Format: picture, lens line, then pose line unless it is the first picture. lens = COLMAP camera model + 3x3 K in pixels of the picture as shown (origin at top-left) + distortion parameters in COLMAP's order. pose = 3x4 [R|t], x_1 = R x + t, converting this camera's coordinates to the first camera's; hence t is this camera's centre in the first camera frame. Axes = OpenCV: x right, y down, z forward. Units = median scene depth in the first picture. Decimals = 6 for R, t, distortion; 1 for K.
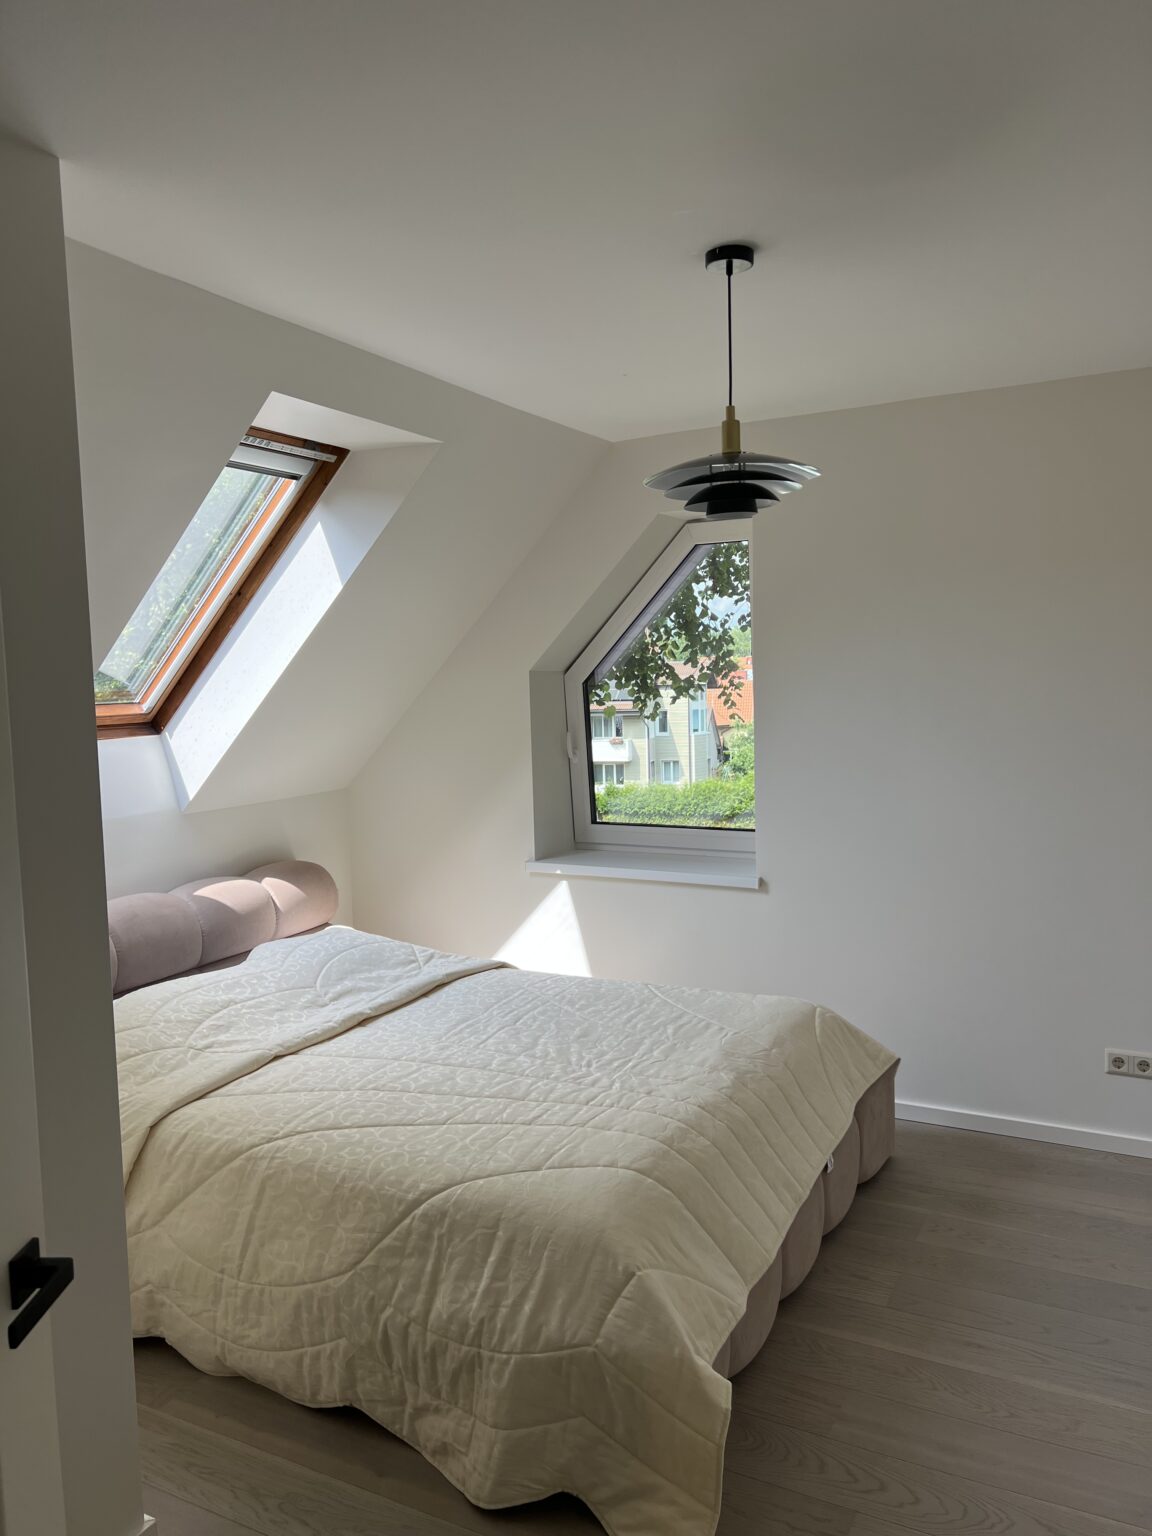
lens RADIAL K [[1148.5, 0, 574.0], [0, 1148.5, 764.6], [0, 0, 1]] dist [0.029424, -0.029978]
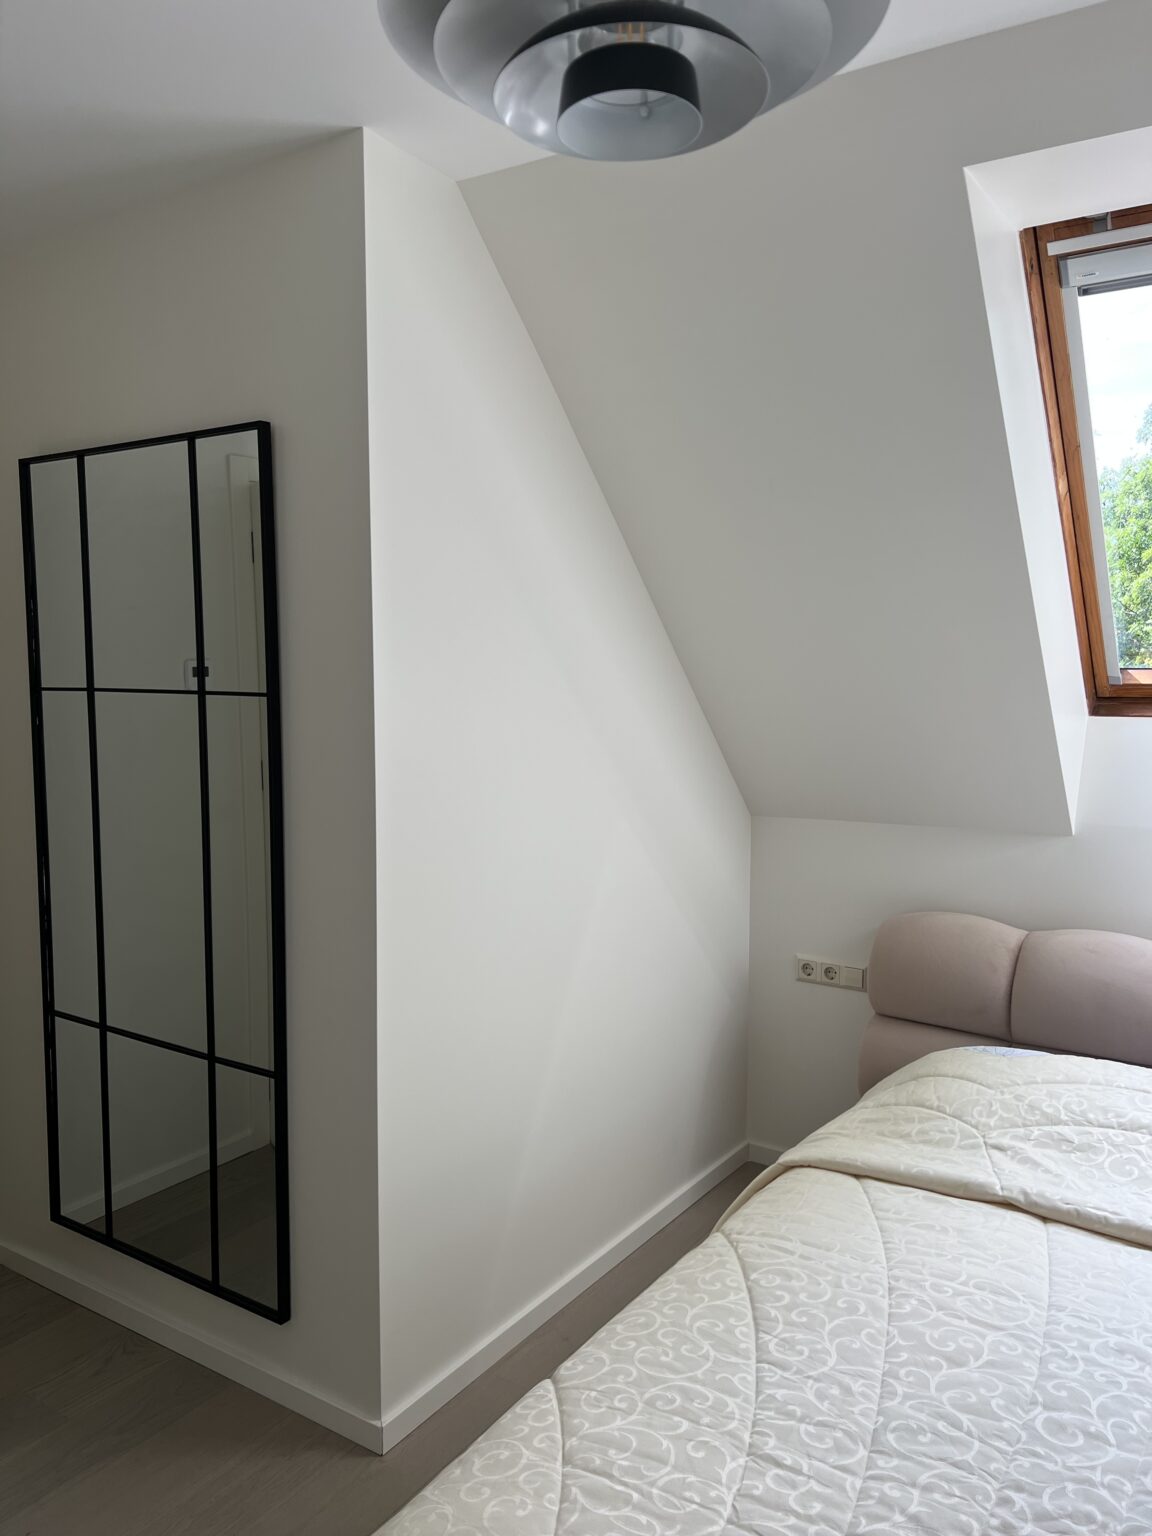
lens RADIAL K [[1148.5, 0, 572.9], [0, 1148.5, 777.0], [0, 0, 1]] dist [0.029424, -0.029978]
pose [[-0.082988, 0.119165, -0.989400, 0.402748], [-0.084850, 0.988375, 0.126158, -0.052217], [0.992932, 0.094420, -0.071912, 0.807201]]
